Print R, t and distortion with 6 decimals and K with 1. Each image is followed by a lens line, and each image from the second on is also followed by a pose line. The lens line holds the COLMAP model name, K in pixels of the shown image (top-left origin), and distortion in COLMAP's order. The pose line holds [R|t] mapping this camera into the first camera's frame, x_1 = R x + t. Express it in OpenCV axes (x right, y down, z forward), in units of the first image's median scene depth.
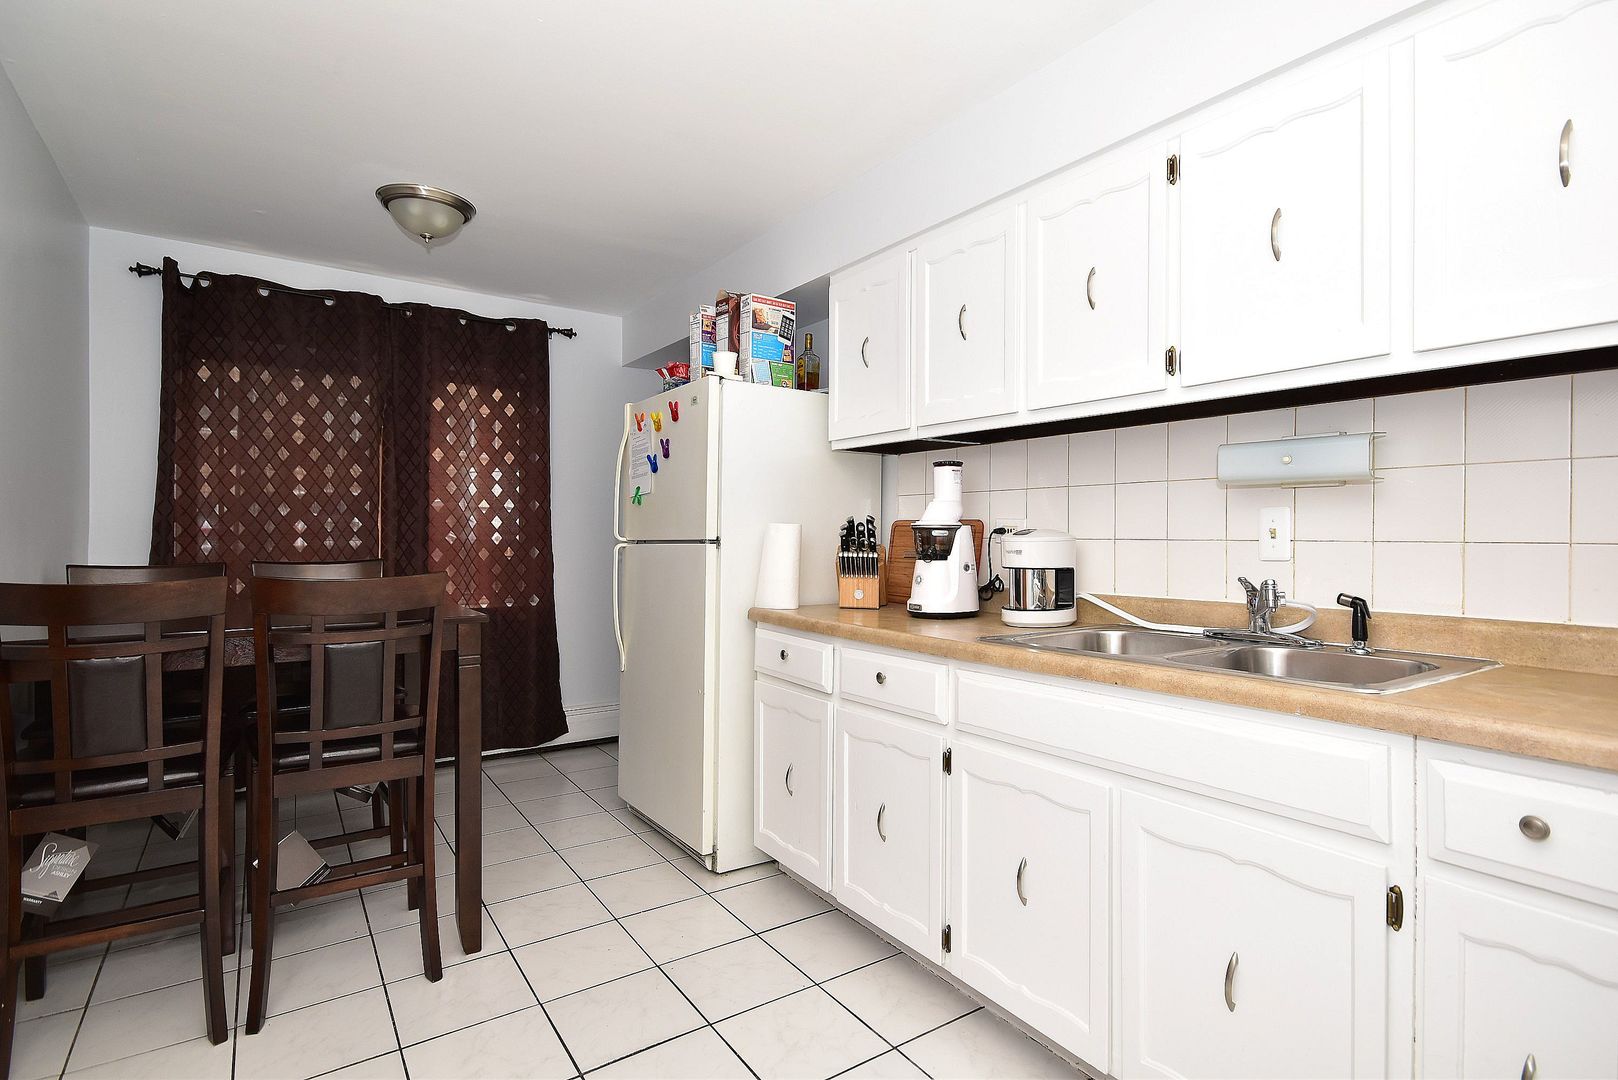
lens RADIAL K [[811.9, 0, 815.8], [0, 811.9, 541.5], [0, 0, 1]] dist [0.000310, 0.000009]
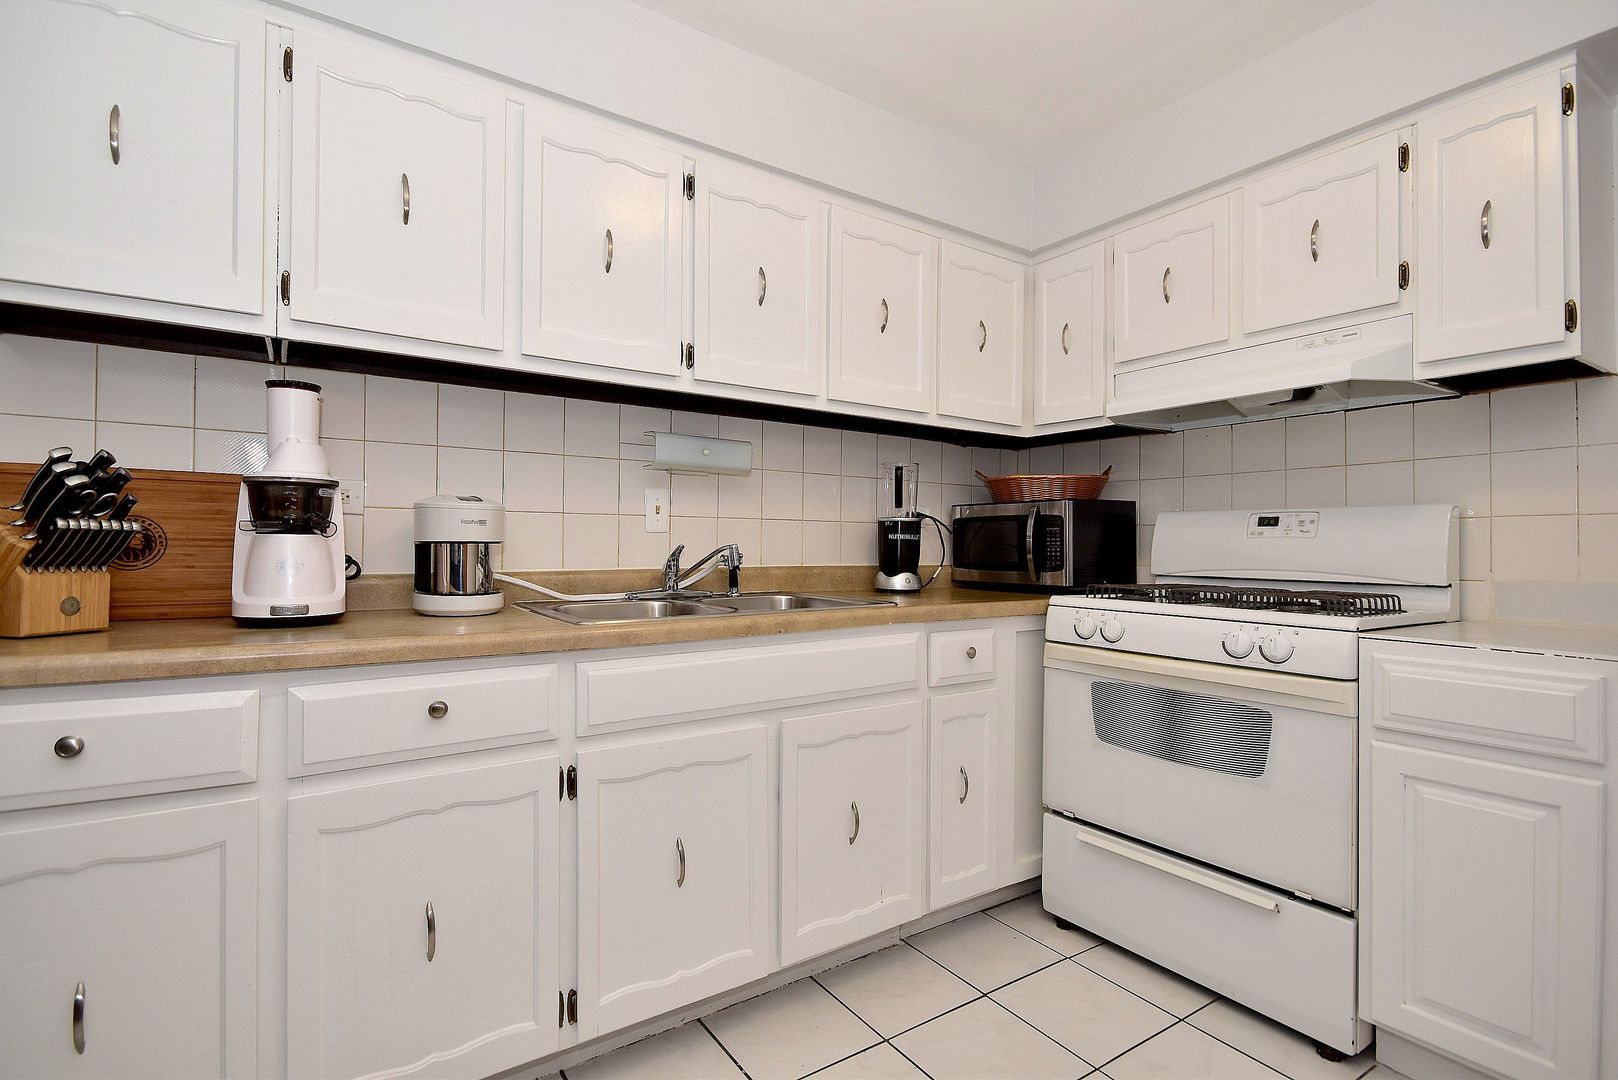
lens RADIAL K [[772.1, 0, 809.0], [0, 772.1, 540.0], [0, 0, 1]] dist [0.002604, -0.000505]
pose [[-0.004696, -0.001251, 0.999988, -0.469925], [-0.002310, 0.999997, 0.001241, 0.026149], [-0.999986, -0.002304, -0.004699, 0.612222]]
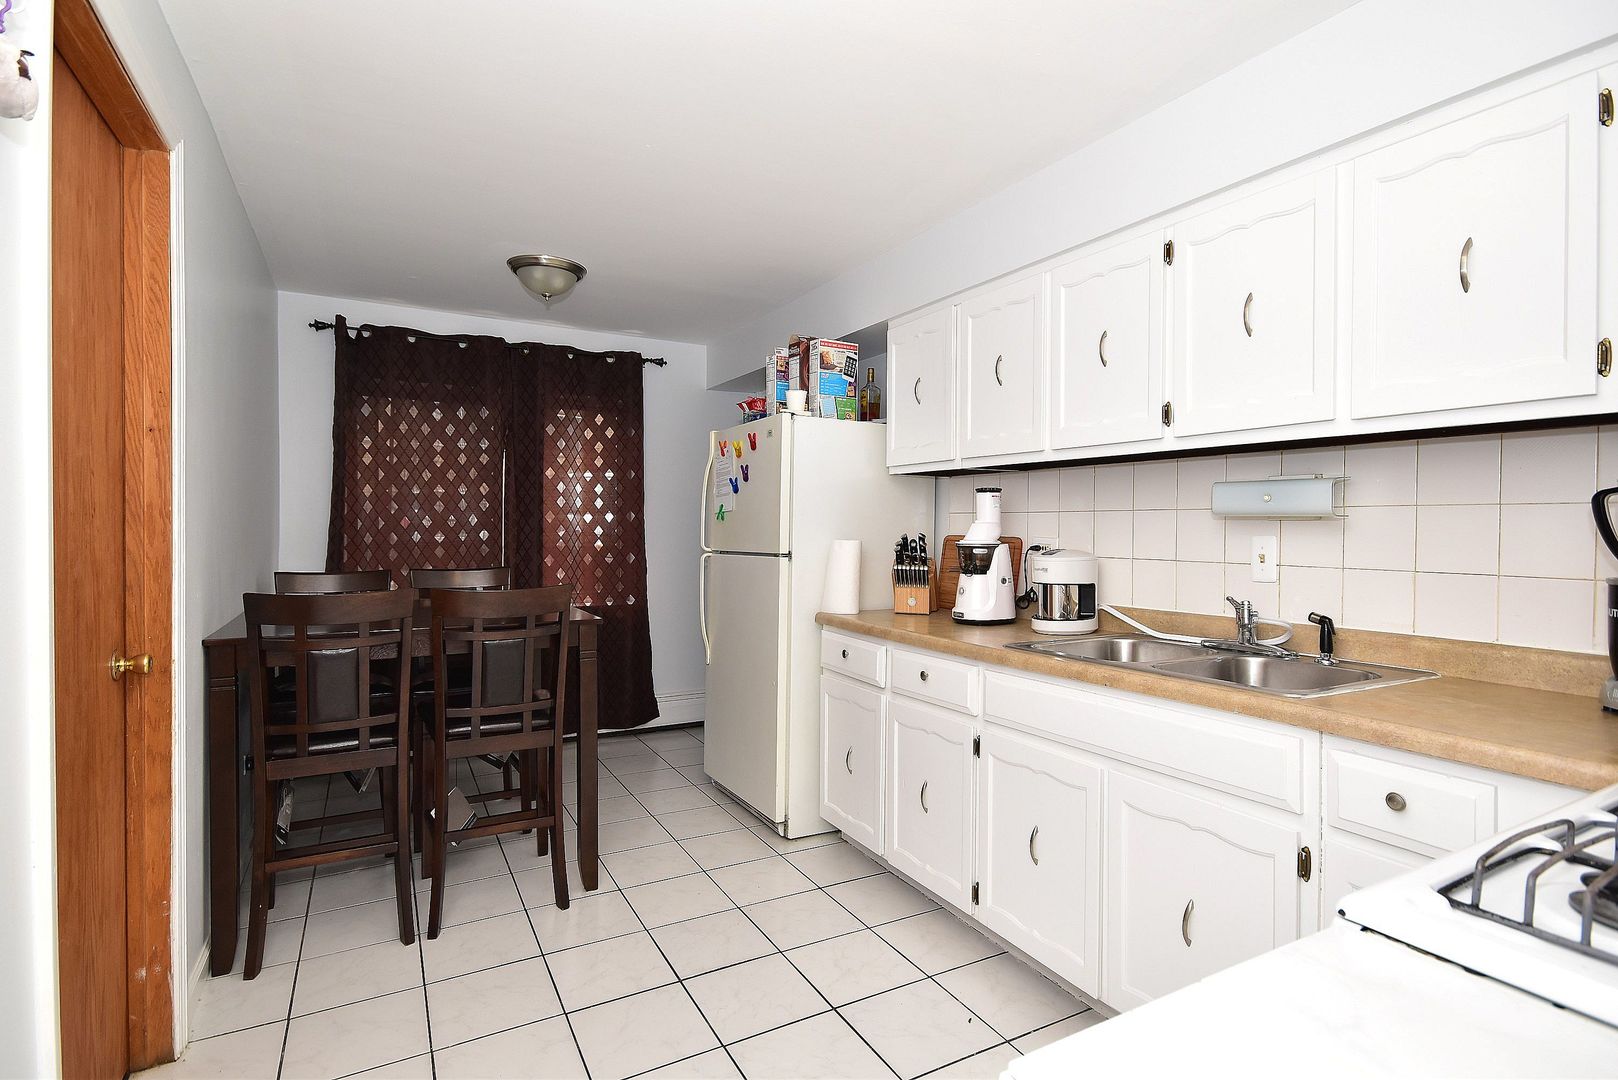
lens RADIAL K [[817.6, 0, 809.0], [0, 817.6, 540.0], [0, 0, 1]] dist [-0.004829, 0.000270]
pose [[0.994711, 0.003347, -0.102662, 0.030087], [-0.002428, 0.999956, 0.009070, -0.035682], [0.102688, -0.008773, 0.994675, -0.178760]]
